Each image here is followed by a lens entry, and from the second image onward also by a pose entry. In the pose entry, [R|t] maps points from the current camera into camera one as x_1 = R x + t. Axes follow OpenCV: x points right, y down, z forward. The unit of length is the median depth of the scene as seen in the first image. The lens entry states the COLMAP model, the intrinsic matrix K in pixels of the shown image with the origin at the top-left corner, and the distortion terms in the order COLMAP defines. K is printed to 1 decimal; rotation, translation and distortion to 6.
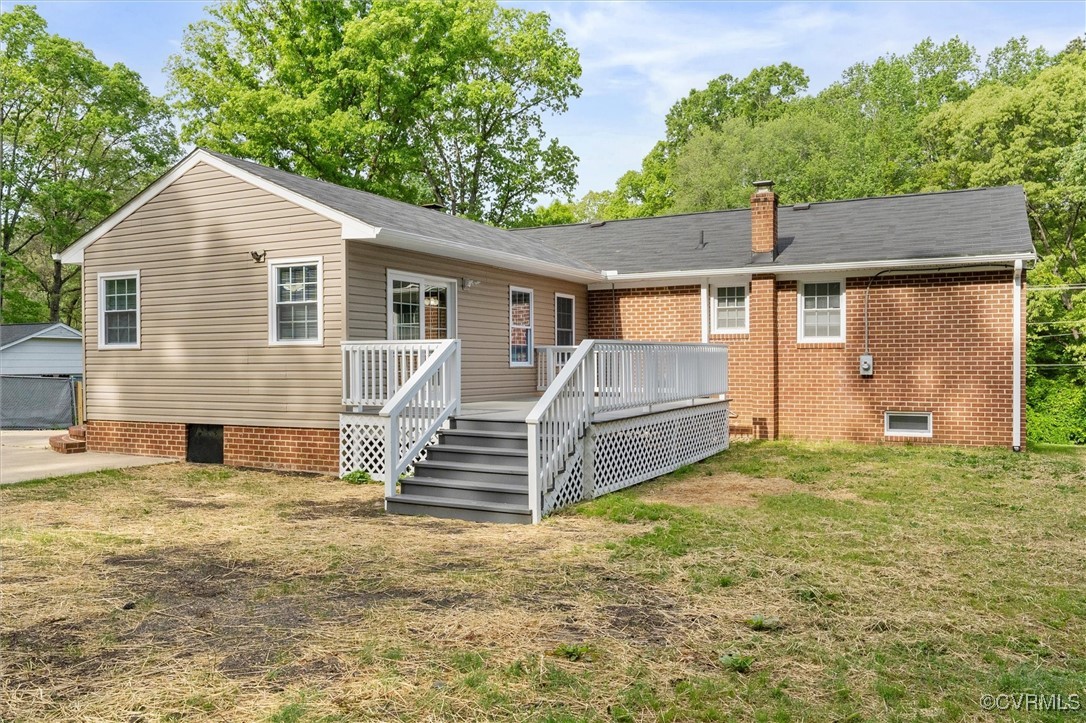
lens RADIAL K [[848.7, 0, 547.8], [0, 848.7, 366.8], [0, 0, 1]] dist [0.003018, 0.000367]
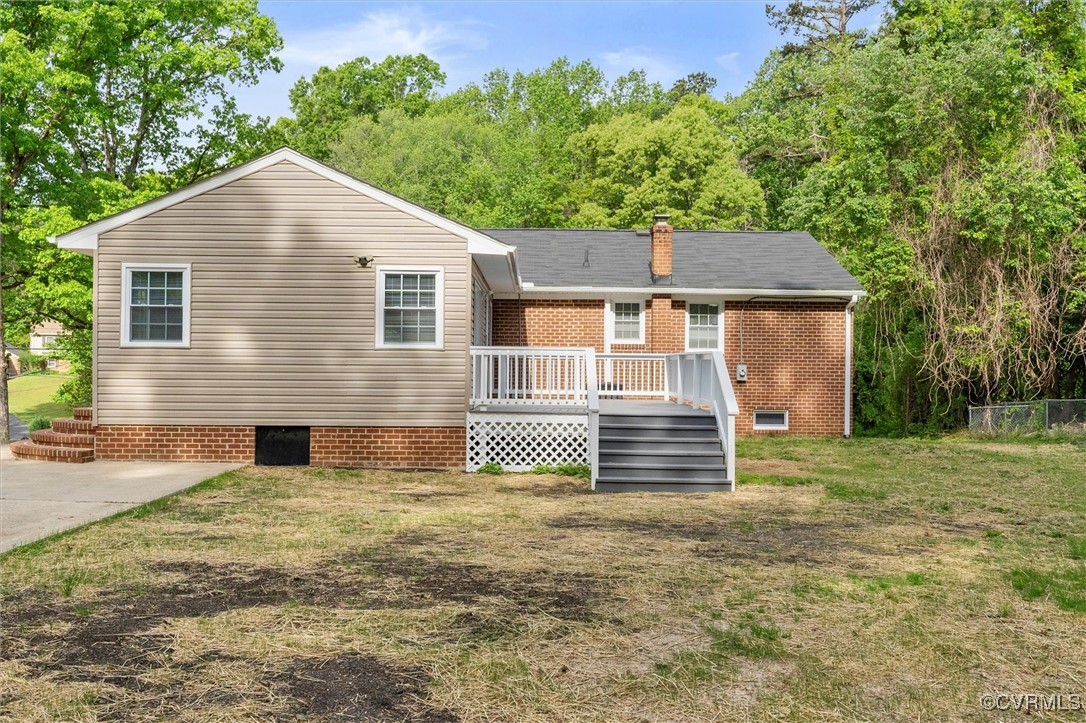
lens RADIAL K [[963.8, 0, 543.0], [0, 963.8, 361.5], [0, 0, 1]] dist [-0.003494, 0.000509]
pose [[0.883885, 0.015729, 0.467439, -0.636604], [-0.010556, 0.999851, -0.013683, 0.004842], [-0.467584, 0.007160, 0.883919, -0.122123]]
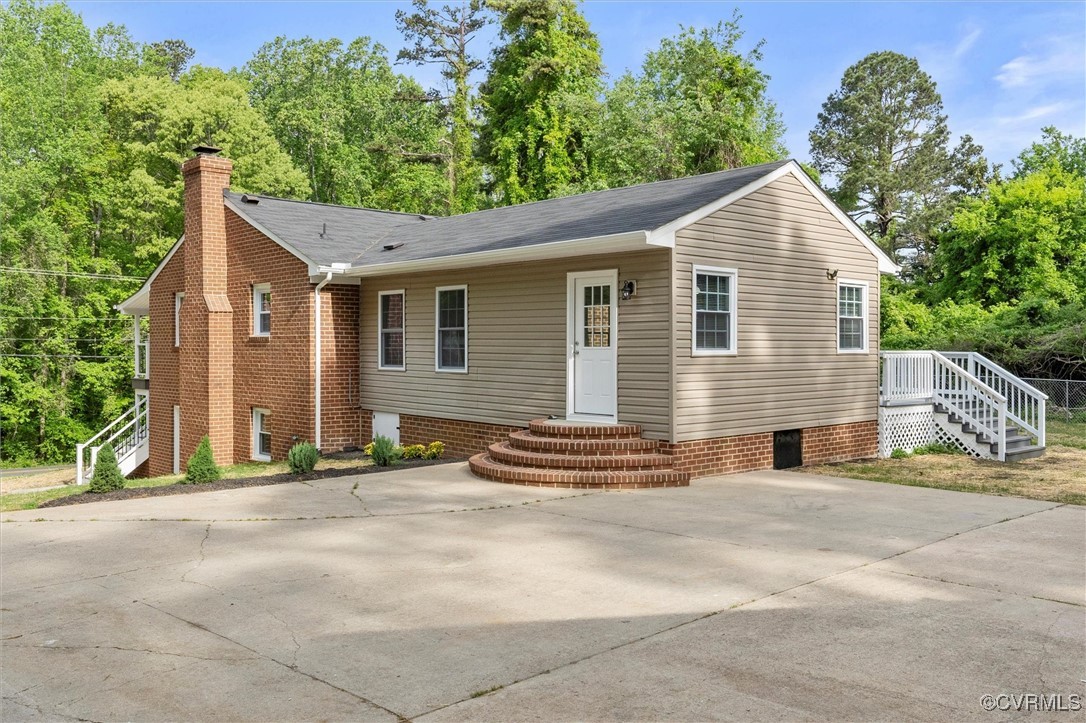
lens RADIAL K [[929.3, 0, 543.8], [0, 929.3, 343.2], [0, 0, 1]] dist [0.002489, 0.000651]
pose [[0.350678, 0.008681, 0.936456, -1.493917], [0.002370, 0.999946, -0.010157, -0.024606], [-0.936493, 0.005781, 0.350639, 0.851187]]
